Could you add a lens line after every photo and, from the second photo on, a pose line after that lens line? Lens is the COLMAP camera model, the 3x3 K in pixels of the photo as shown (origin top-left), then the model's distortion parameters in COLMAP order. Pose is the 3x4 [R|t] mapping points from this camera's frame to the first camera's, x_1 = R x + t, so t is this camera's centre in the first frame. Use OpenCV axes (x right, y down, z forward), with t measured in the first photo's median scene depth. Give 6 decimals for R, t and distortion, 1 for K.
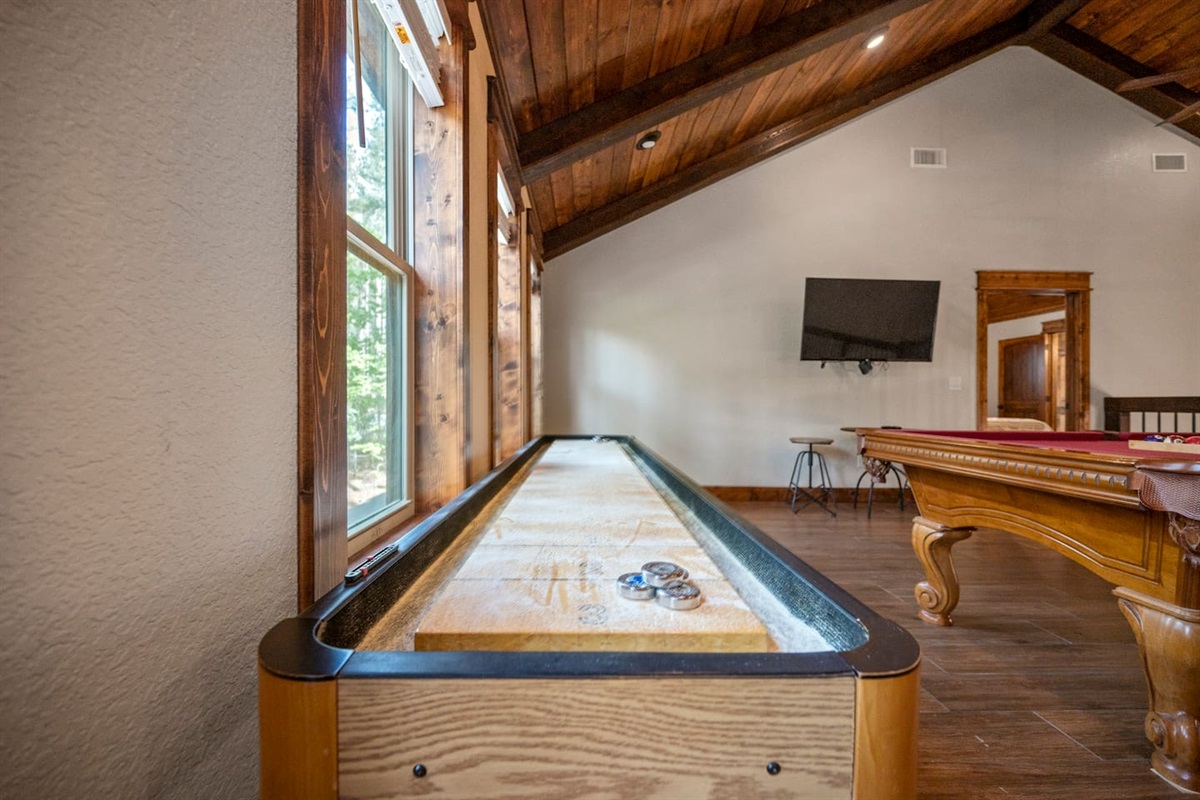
lens RADIAL K [[480.4, 0, 587.0], [0, 480.4, 403.1], [0, 0, 1]] dist [-0.002435, -0.000005]
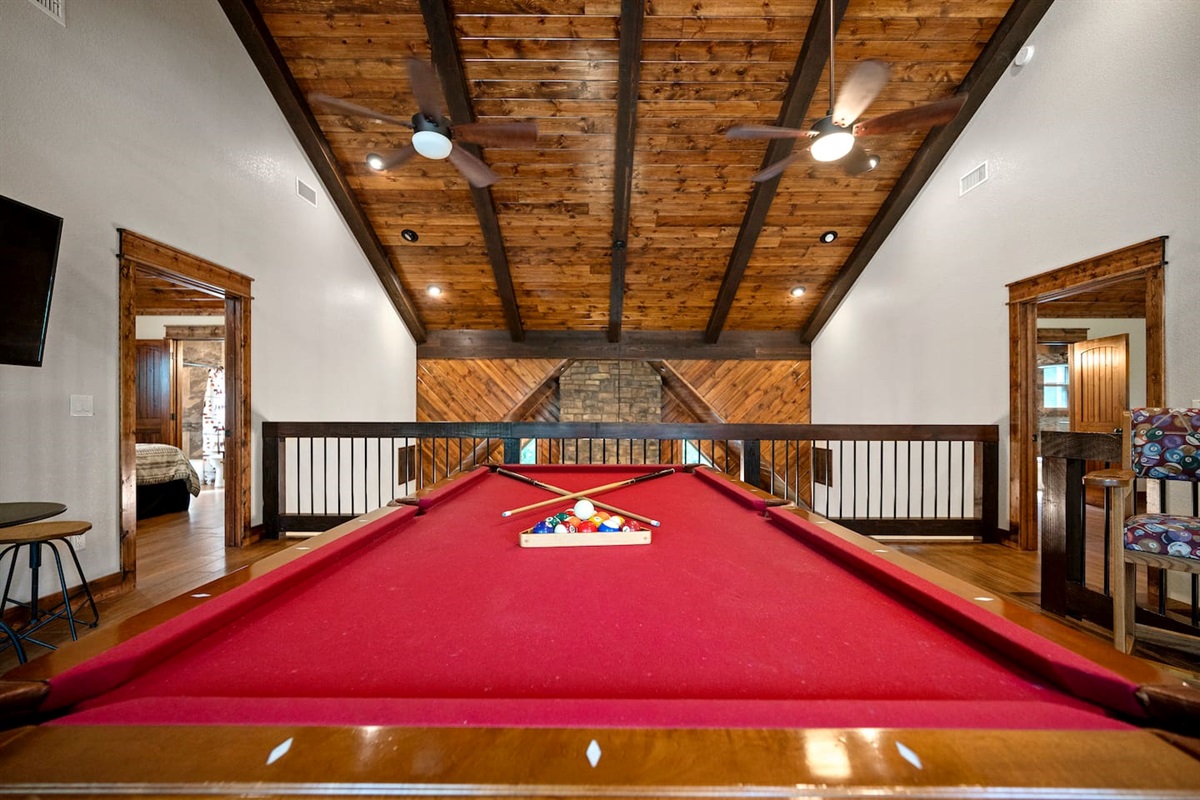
lens RADIAL K [[480.4, 0, 591.9], [0, 480.4, 404.8], [0, 0, 1]] dist [-0.002435, -0.000005]
pose [[0.016649, 0.003488, 0.999855, 0.194710], [-0.000362, 0.999994, -0.003483, -0.040874], [-0.999861, -0.000304, 0.016651, 0.369918]]
